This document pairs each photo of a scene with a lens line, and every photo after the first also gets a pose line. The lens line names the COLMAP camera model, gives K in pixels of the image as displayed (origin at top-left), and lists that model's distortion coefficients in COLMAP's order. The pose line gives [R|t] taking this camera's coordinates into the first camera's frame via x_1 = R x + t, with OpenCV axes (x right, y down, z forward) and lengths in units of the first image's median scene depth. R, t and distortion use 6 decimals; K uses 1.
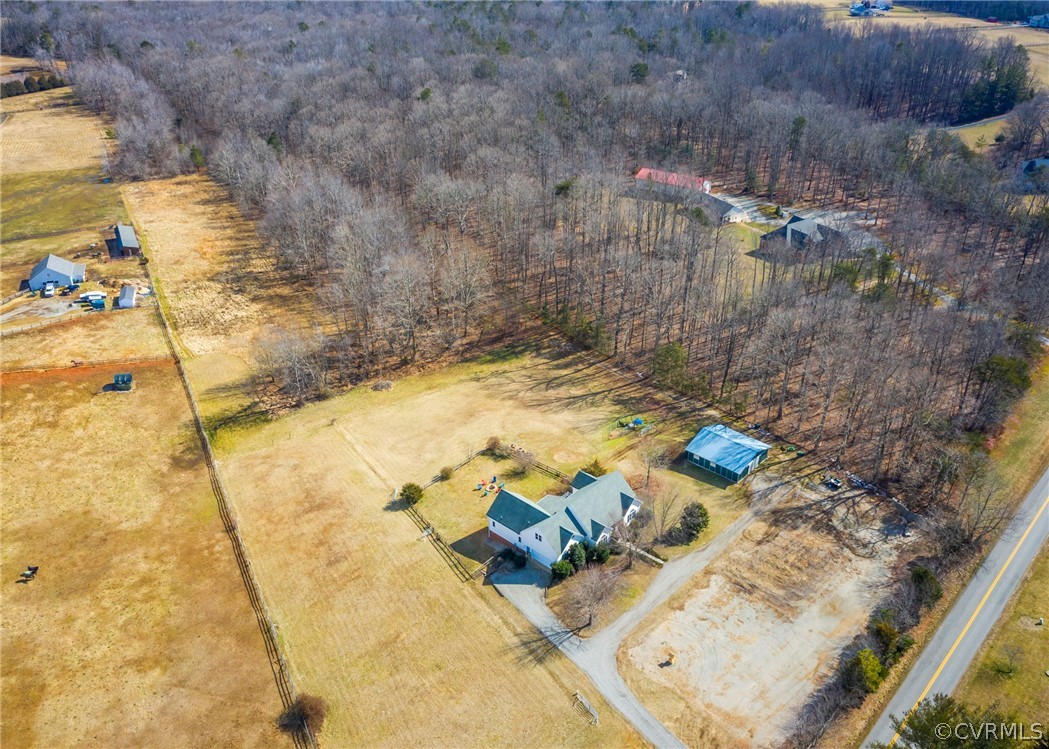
lens RADIAL K [[876.3, 0, 524.5], [0, 876.3, 374.5], [0, 0, 1]] dist [-0.002297, -0.005307]
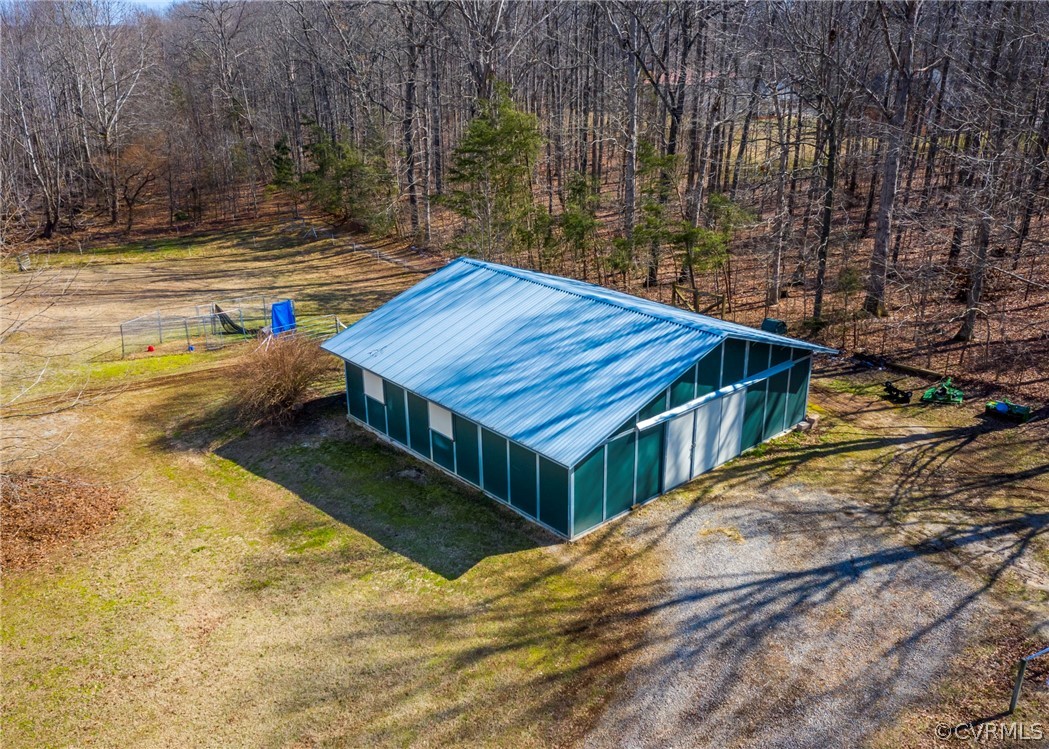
lens RADIAL K [[876.3, 0, 524.5], [0, 876.3, 374.5], [0, 0, 1]] dist [-0.002297, -0.005307]
pose [[0.994125, 0.027142, -0.104776, 0.227965], [-0.042920, 0.987539, -0.151409, 0.108998], [0.099360, 0.155017, 0.982903, 0.777694]]
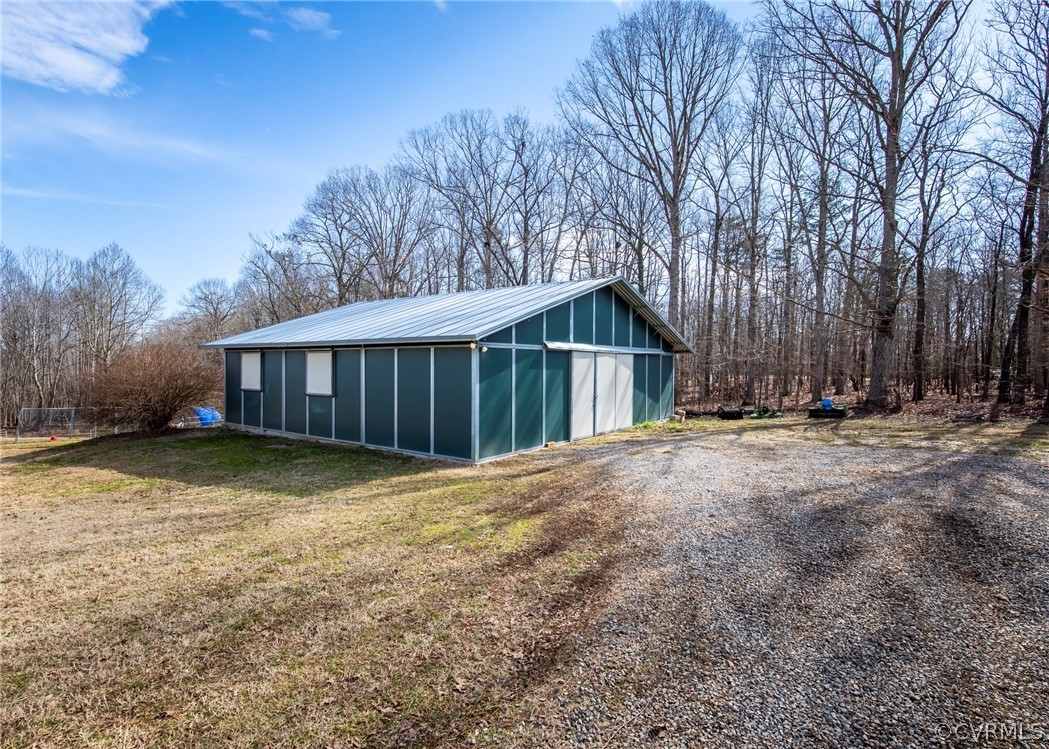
lens RADIAL K [[506.2, 0, 524.5], [0, 506.2, 374.5], [0, 0, 1]] dist [0.001830, -0.000307]
pose [[0.994343, 0.006214, 0.106032, 0.221262], [0.047351, 0.867663, -0.494892, 0.133374], [-0.095076, 0.497114, 0.862461, 0.853346]]
